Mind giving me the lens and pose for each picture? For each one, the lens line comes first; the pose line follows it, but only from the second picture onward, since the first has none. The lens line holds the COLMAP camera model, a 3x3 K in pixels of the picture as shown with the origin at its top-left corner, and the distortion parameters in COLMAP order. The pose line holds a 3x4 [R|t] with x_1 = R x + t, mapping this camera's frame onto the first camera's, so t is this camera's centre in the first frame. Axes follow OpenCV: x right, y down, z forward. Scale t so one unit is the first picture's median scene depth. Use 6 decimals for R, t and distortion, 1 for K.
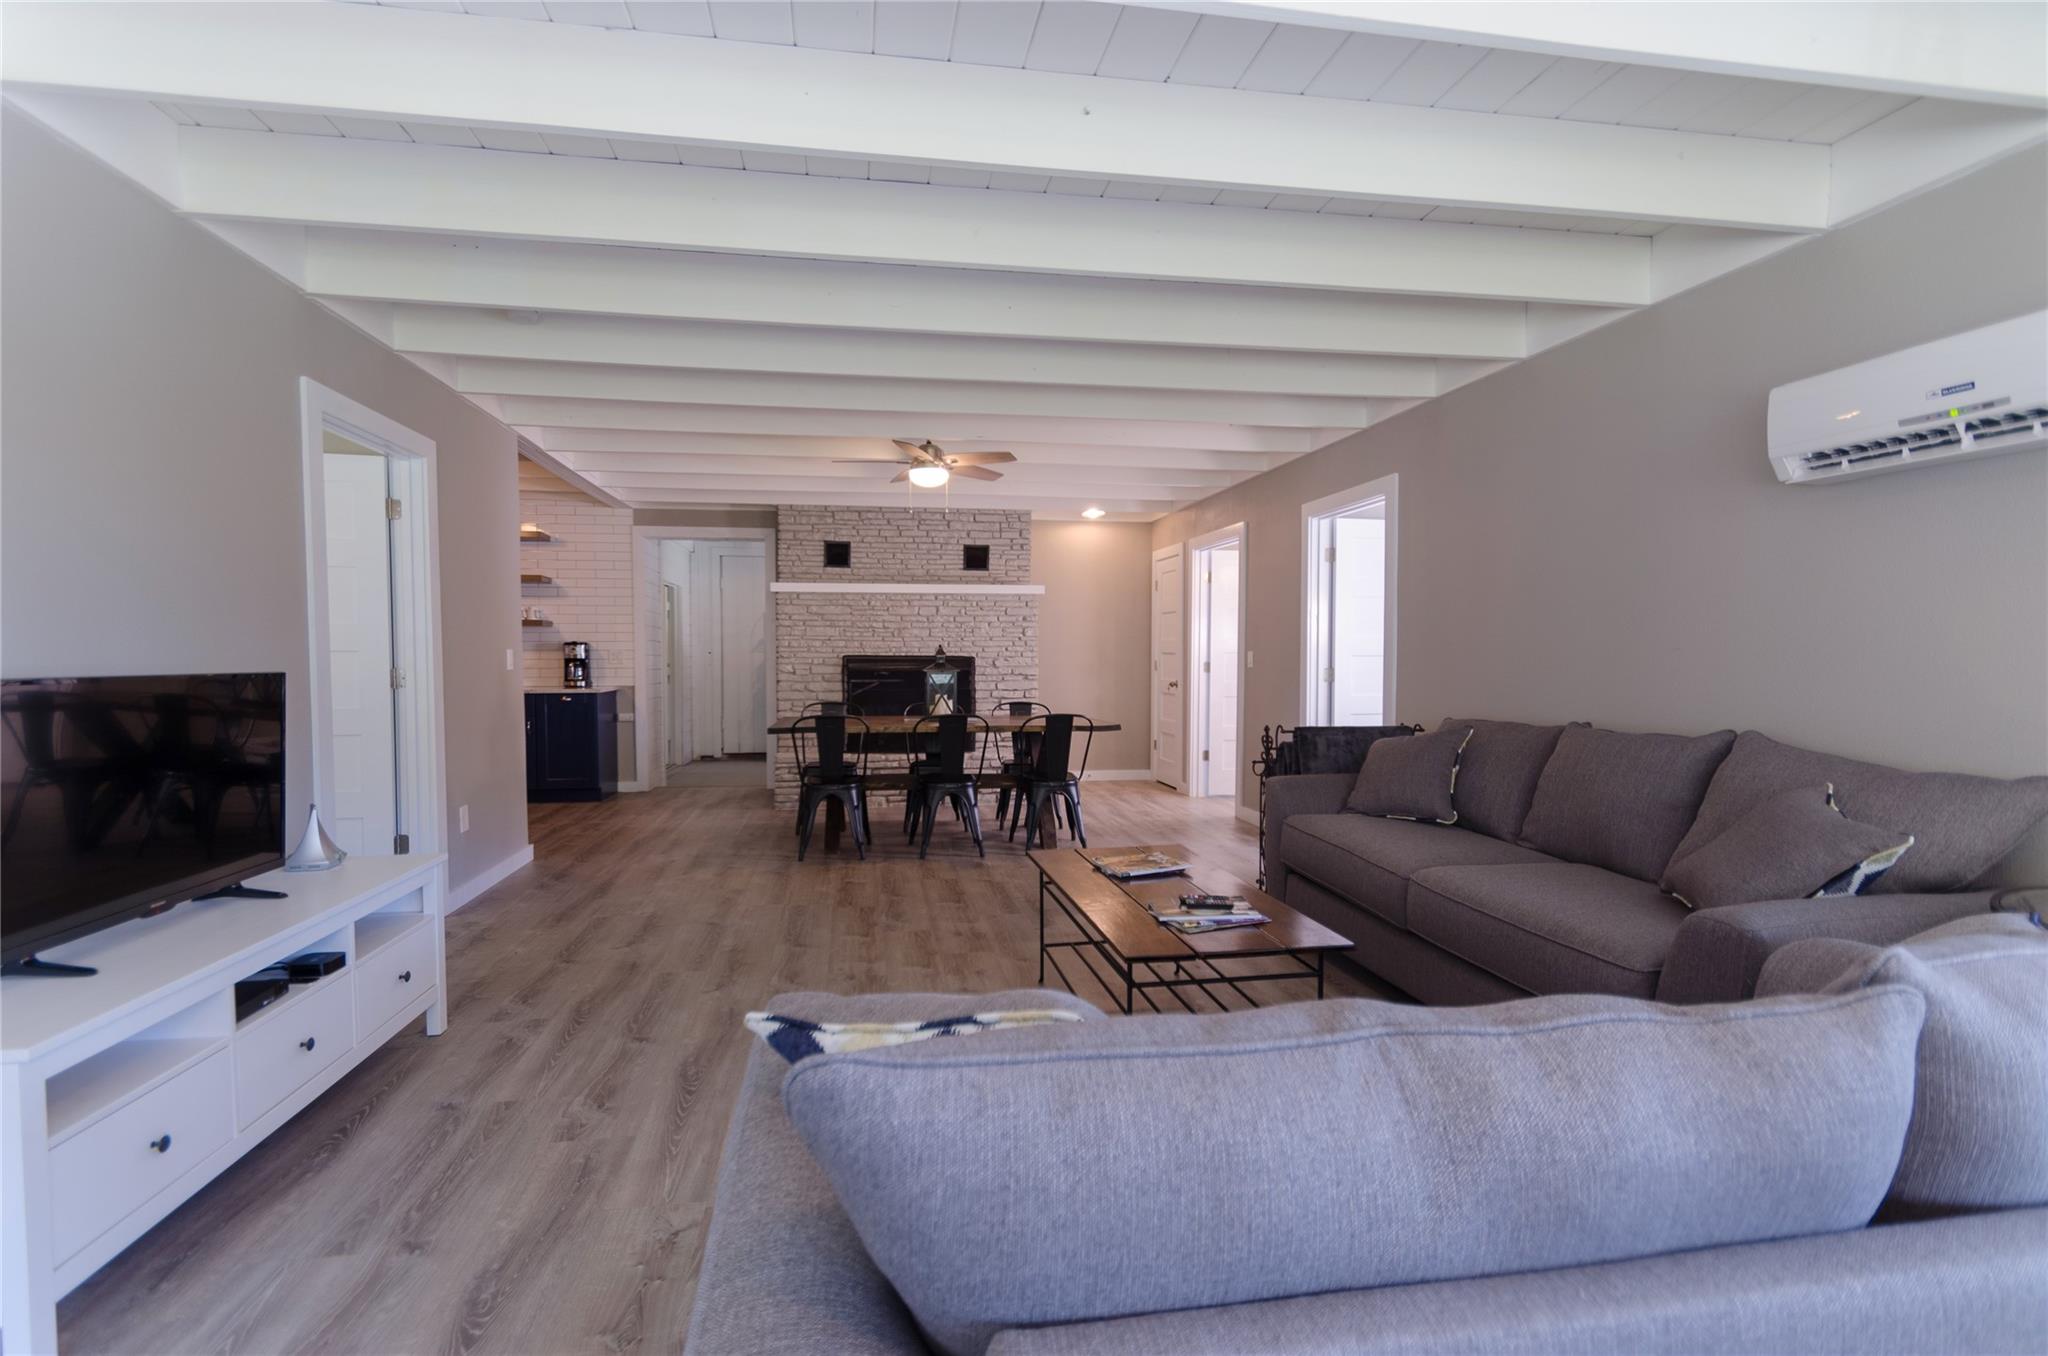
lens RADIAL K [[924.8, 0, 1010.2], [0, 924.8, 685.2], [0, 0, 1]] dist [0.000568, -0.000212]
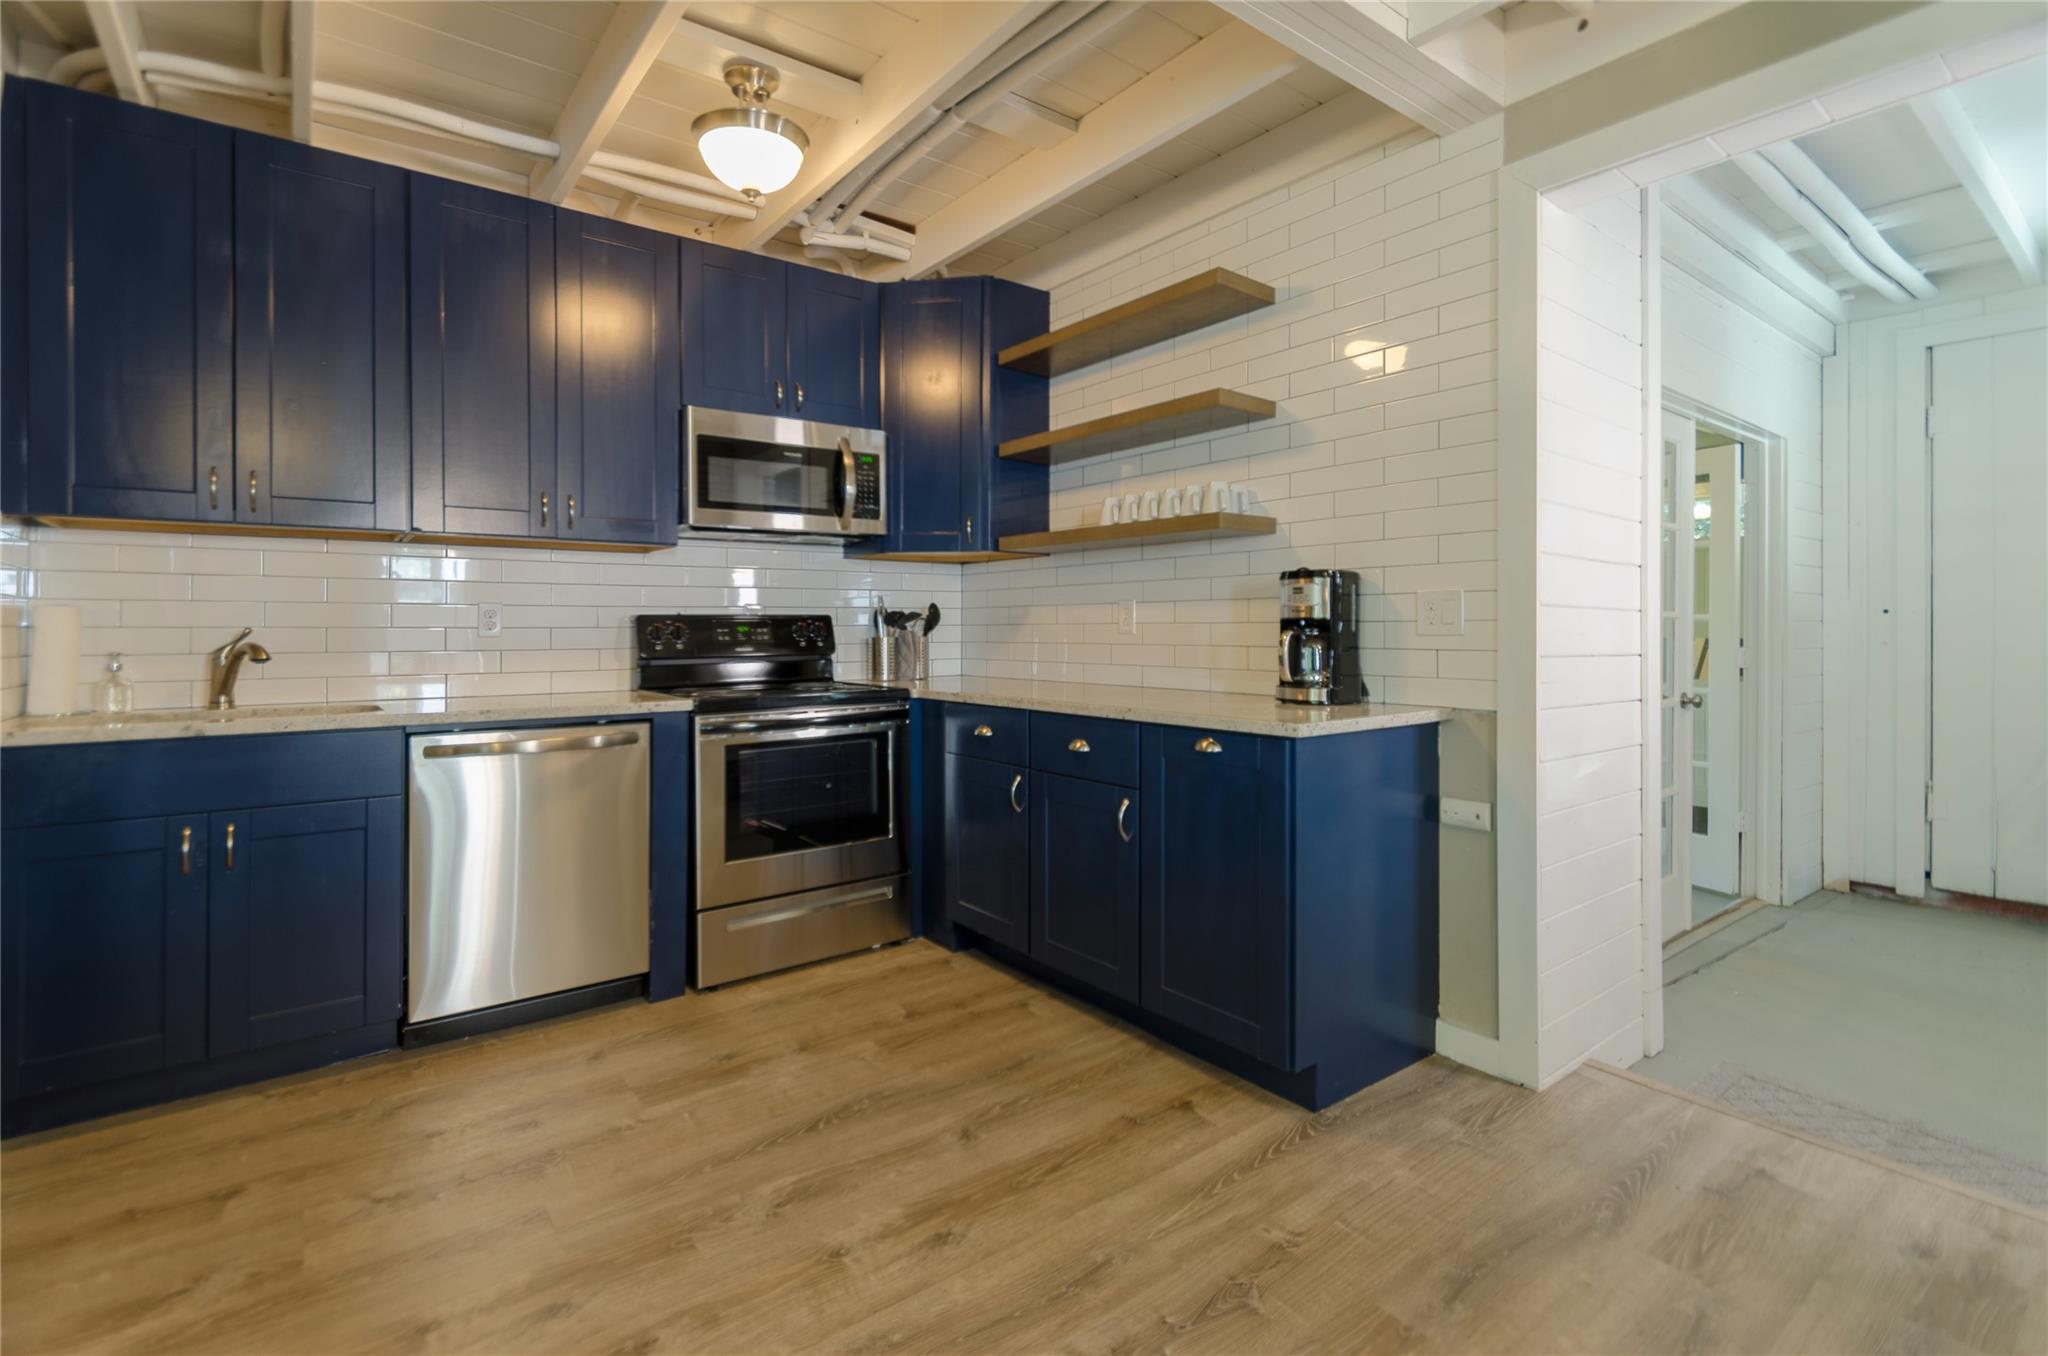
lens RADIAL K [[924.8, 0, 966.1], [0, 924.8, 611.3], [0, 0, 1]] dist [0.000568, -0.000212]
pose [[0.436728, -0.009139, -0.899547, -0.217421], [-0.031895, 0.999162, -0.025637, -0.018580], [0.899028, 0.039888, 0.436071, 0.727516]]
